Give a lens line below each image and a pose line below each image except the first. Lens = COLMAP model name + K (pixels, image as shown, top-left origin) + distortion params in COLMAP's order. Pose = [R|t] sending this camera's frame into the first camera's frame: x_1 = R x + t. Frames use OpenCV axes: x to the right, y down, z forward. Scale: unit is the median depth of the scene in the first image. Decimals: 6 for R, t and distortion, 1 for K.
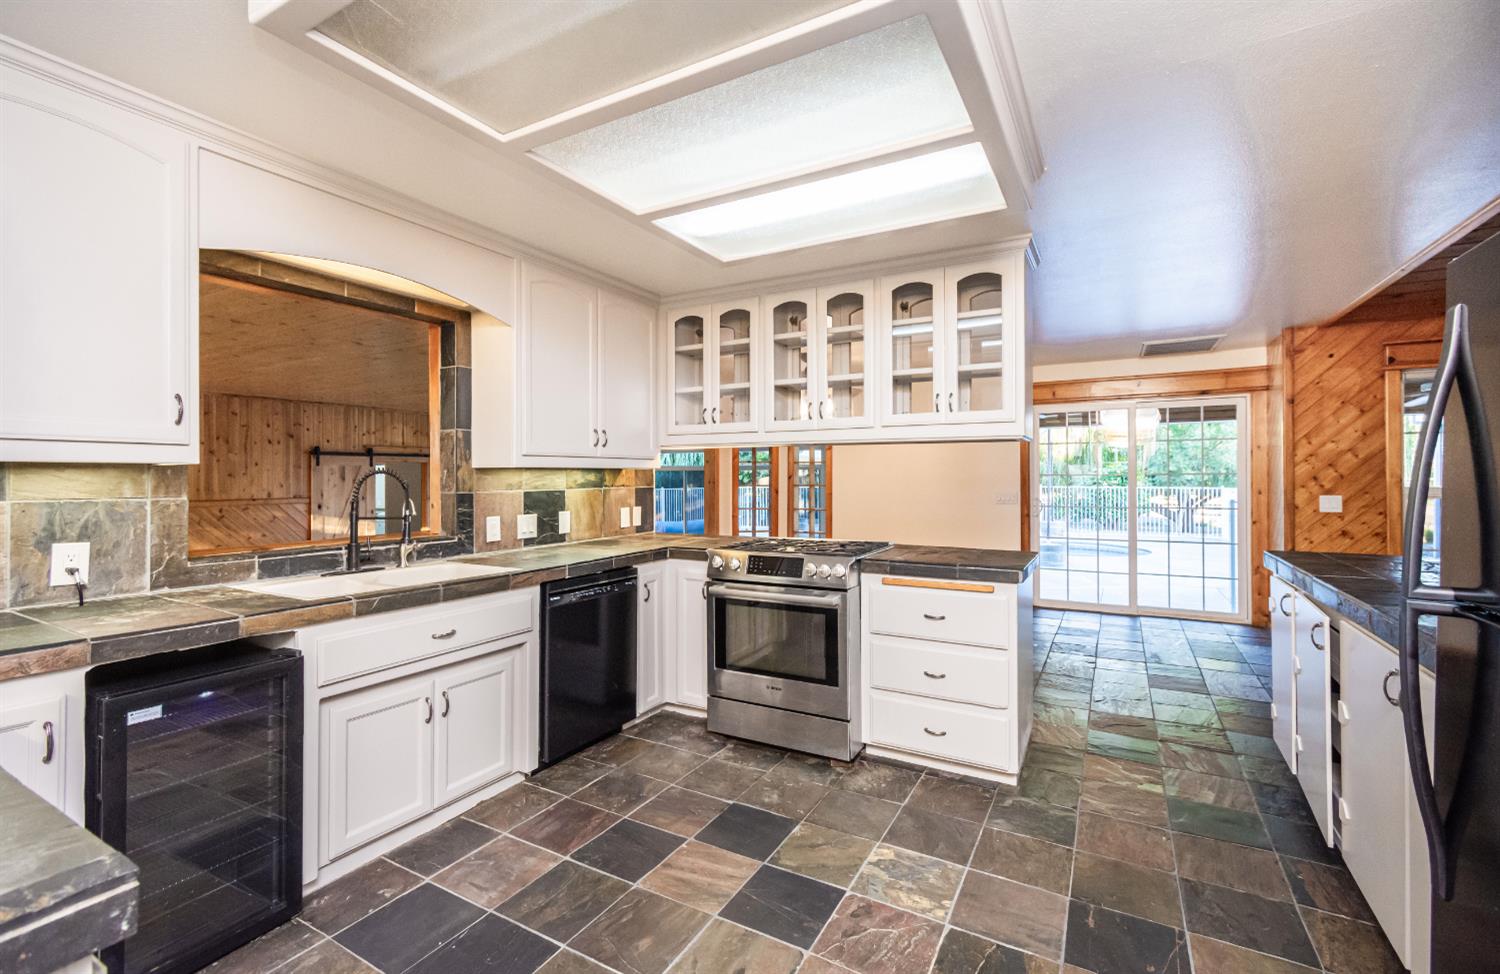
lens RADIAL K [[664.9, 0, 745.3], [0, 664.9, 472.0], [0, 0, 1]] dist [0.001648, 0.000041]
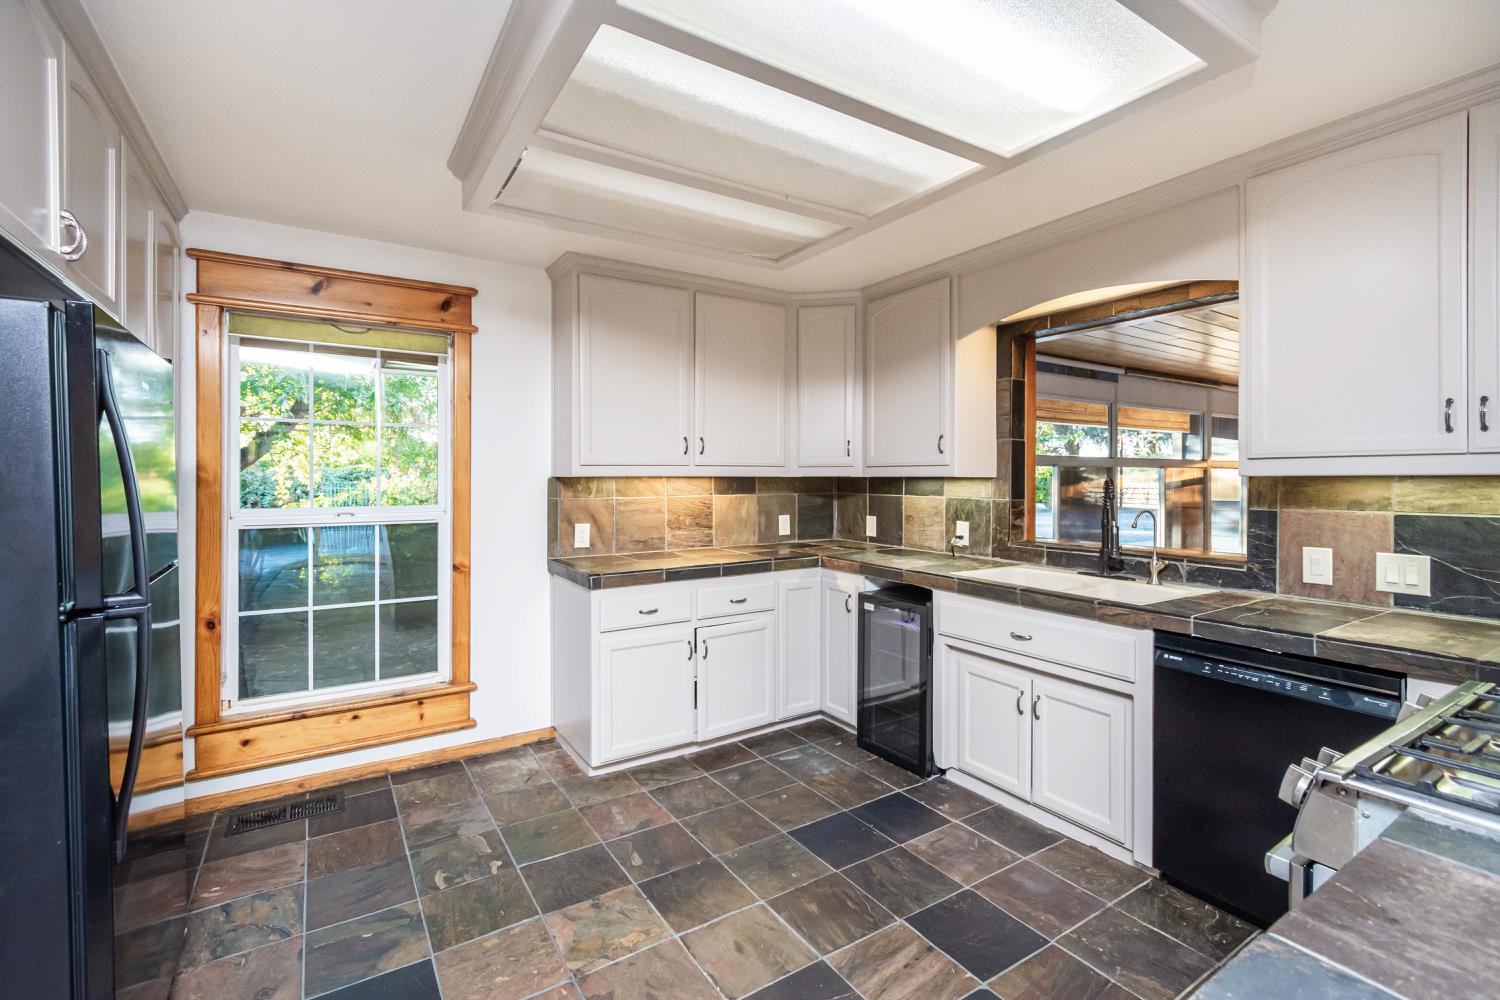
lens RADIAL K [[670.0, 0, 745.6], [0, 670.0, 479.8], [0, 0, 1]] dist [-0.002477, -0.000287]
pose [[-0.478926, 0.003416, -0.877848, 0.679050], [0.003898, 0.999991, 0.001764, -0.007778], [0.877846, -0.002577, -0.478935, 1.107644]]
